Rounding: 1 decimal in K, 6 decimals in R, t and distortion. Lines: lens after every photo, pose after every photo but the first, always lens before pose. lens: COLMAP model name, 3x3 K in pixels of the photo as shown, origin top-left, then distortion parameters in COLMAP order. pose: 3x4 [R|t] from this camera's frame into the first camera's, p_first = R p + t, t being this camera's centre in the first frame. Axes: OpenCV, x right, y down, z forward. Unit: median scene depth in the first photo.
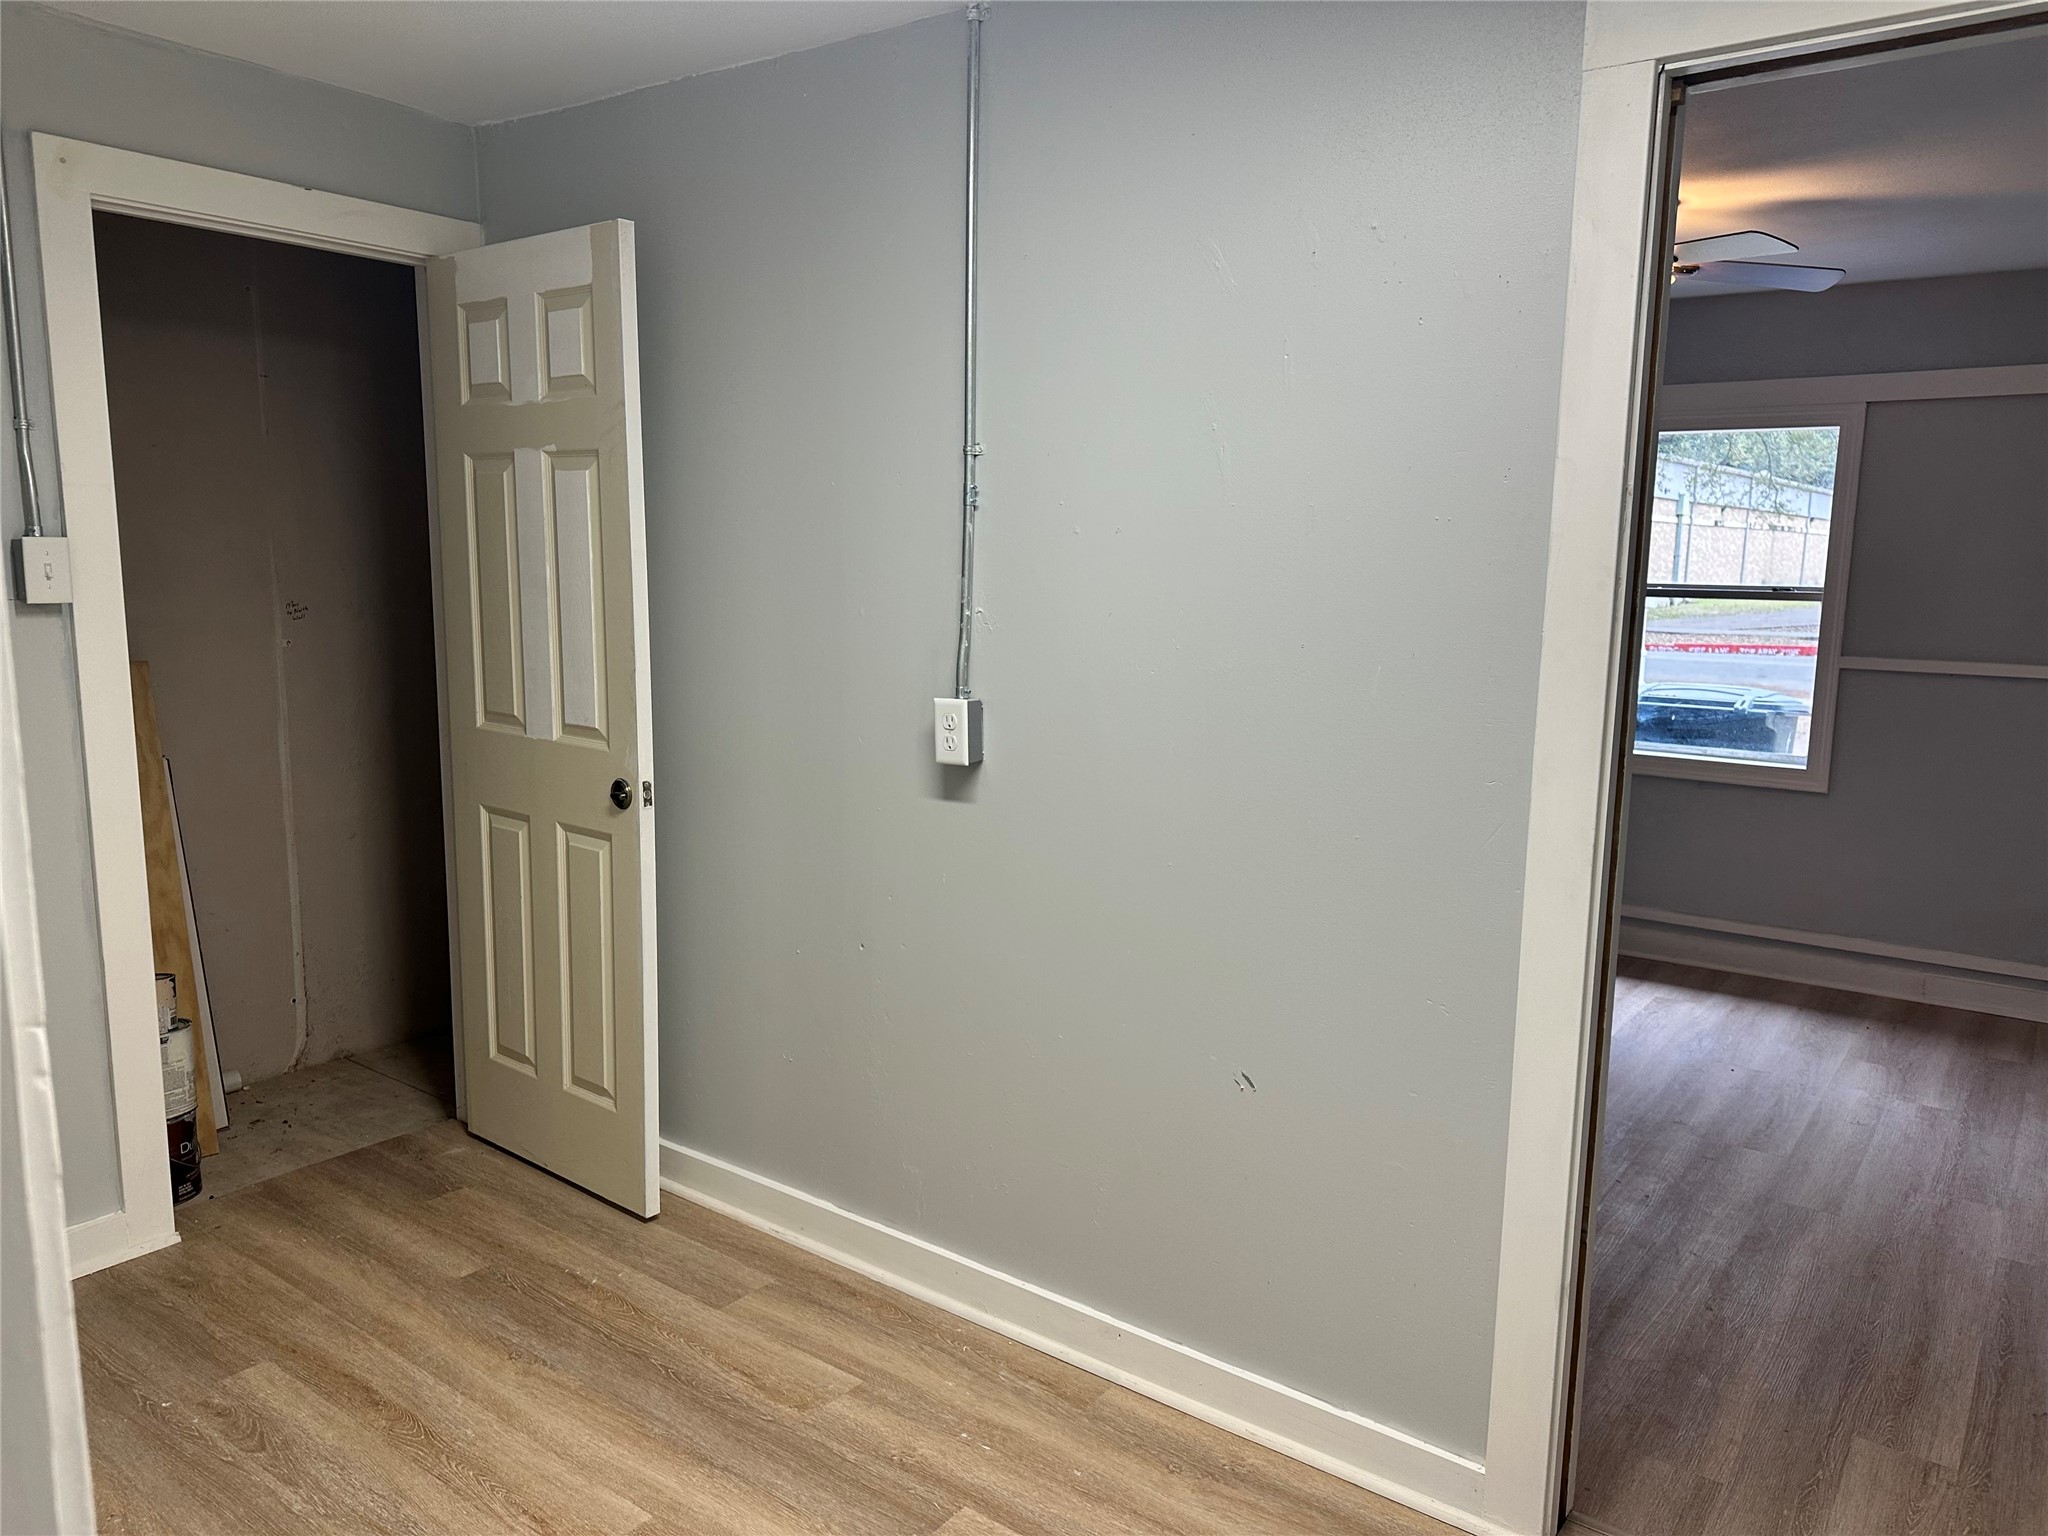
lens RADIAL K [[1435.1, 0, 1024.0], [0, 1435.1, 768.0], [0, 0, 1]] dist [-0.006208, 0.001303]
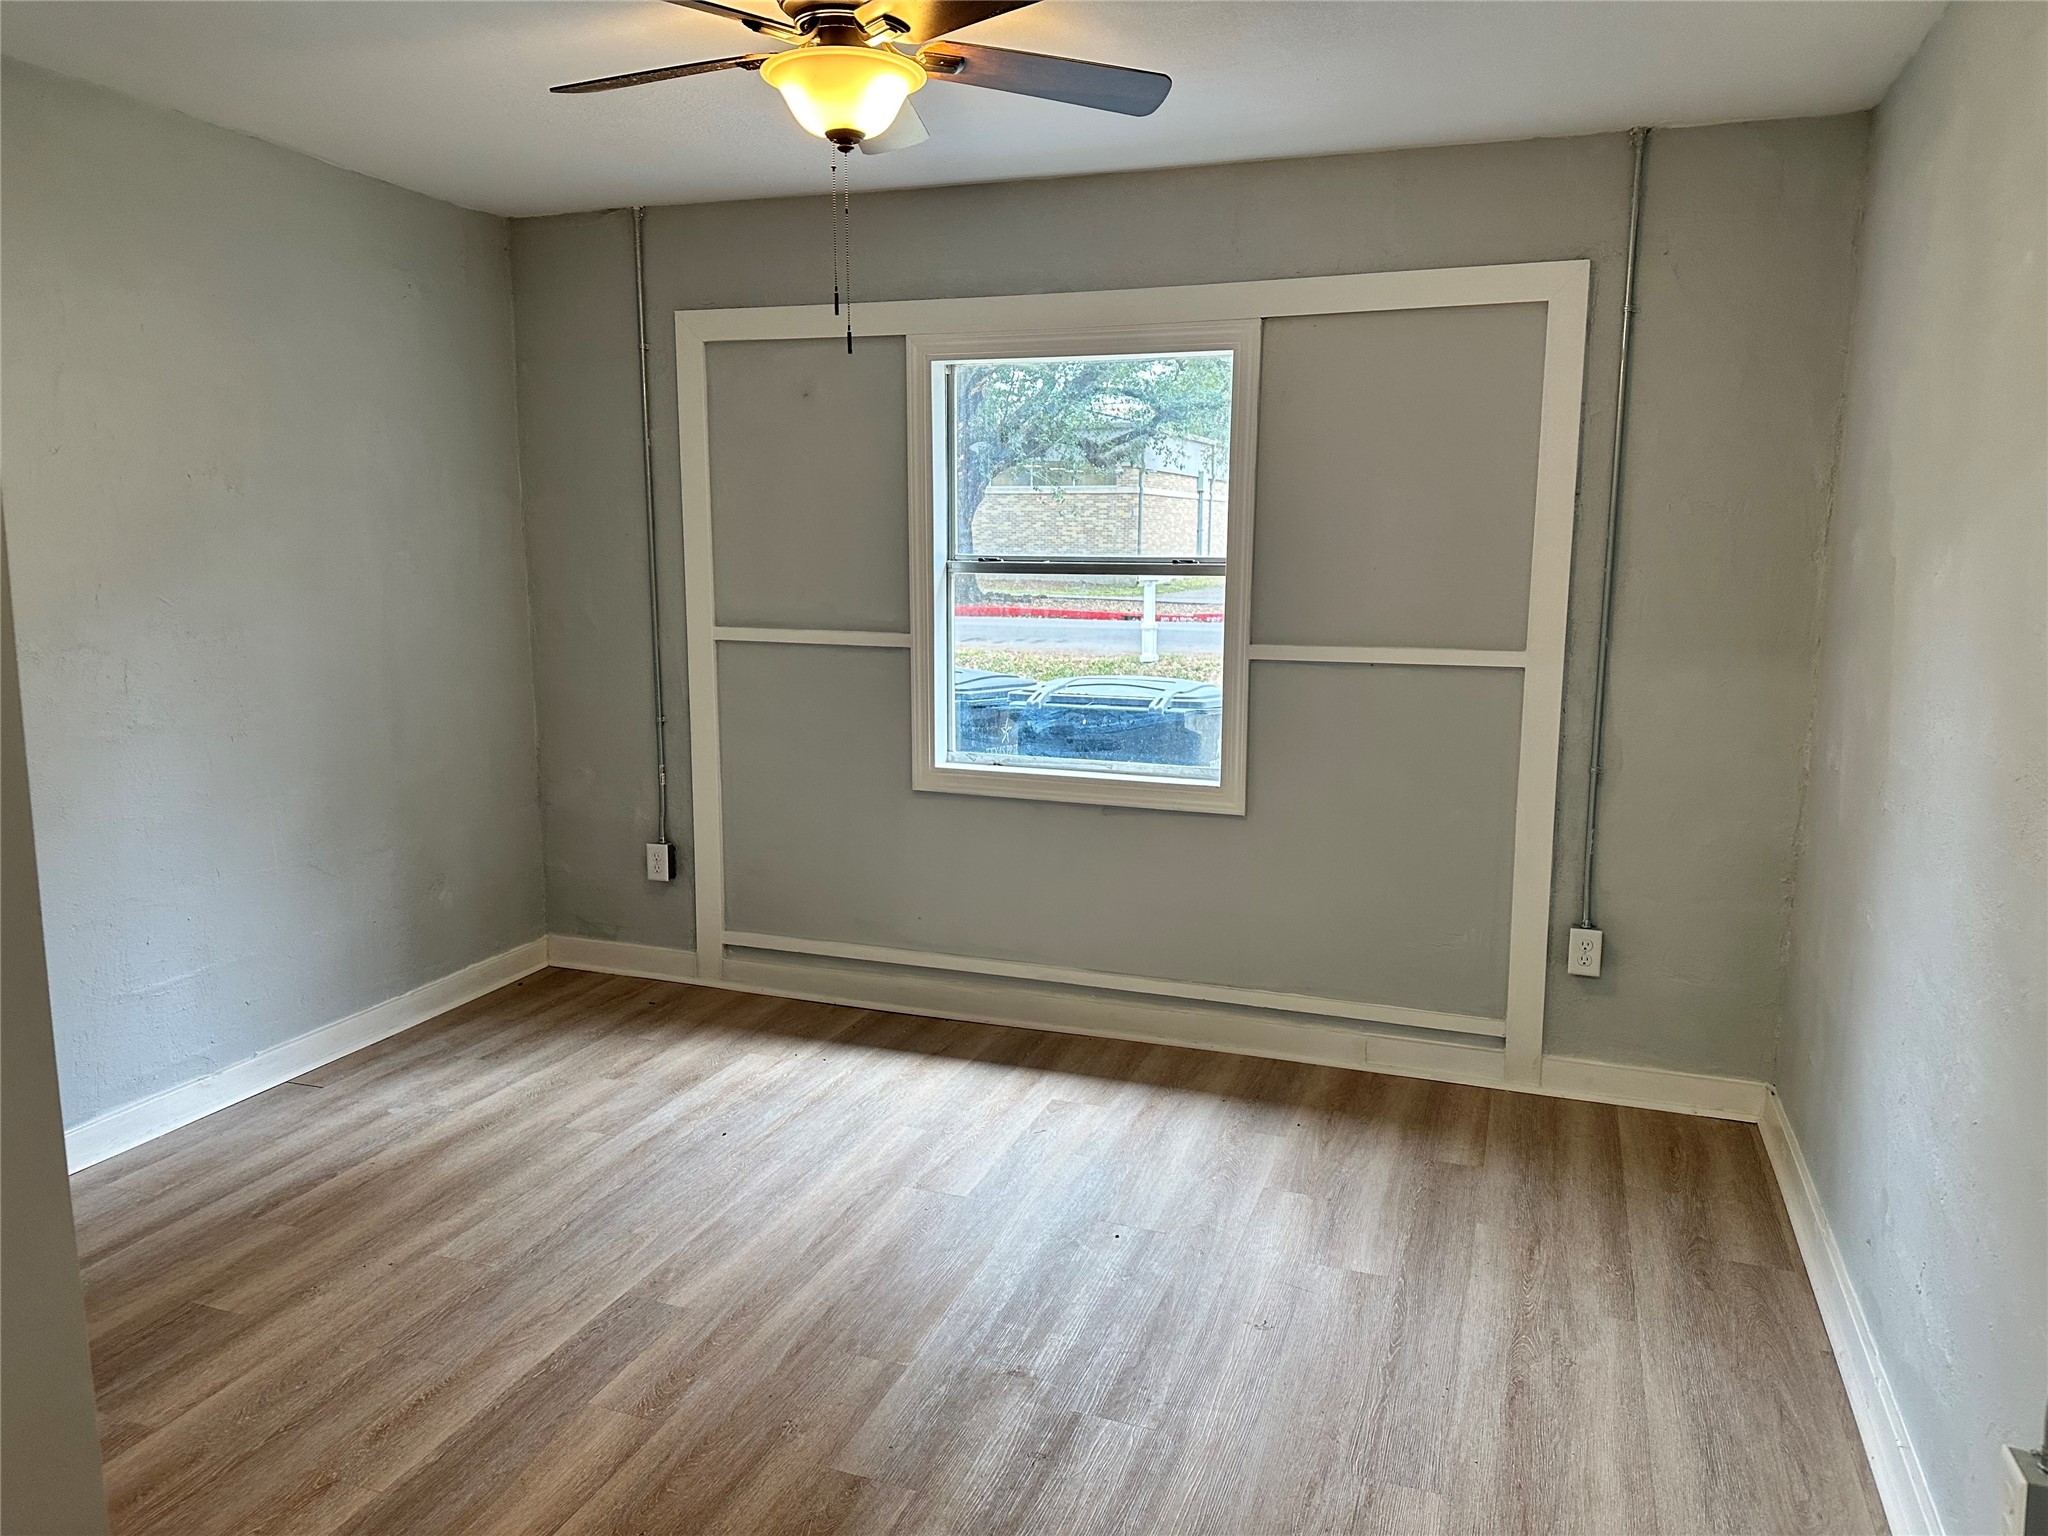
lens RADIAL K [[1433.1, 0, 1031.5], [0, 1433.1, 754.6], [0, 0, 1]] dist [0.170372, -0.320096]
pose [[0.953905, -0.055713, 0.294892, 0.213648], [0.054430, 0.998439, 0.012561, -0.033203], [-0.295132, 0.004069, 0.955448, 0.269511]]
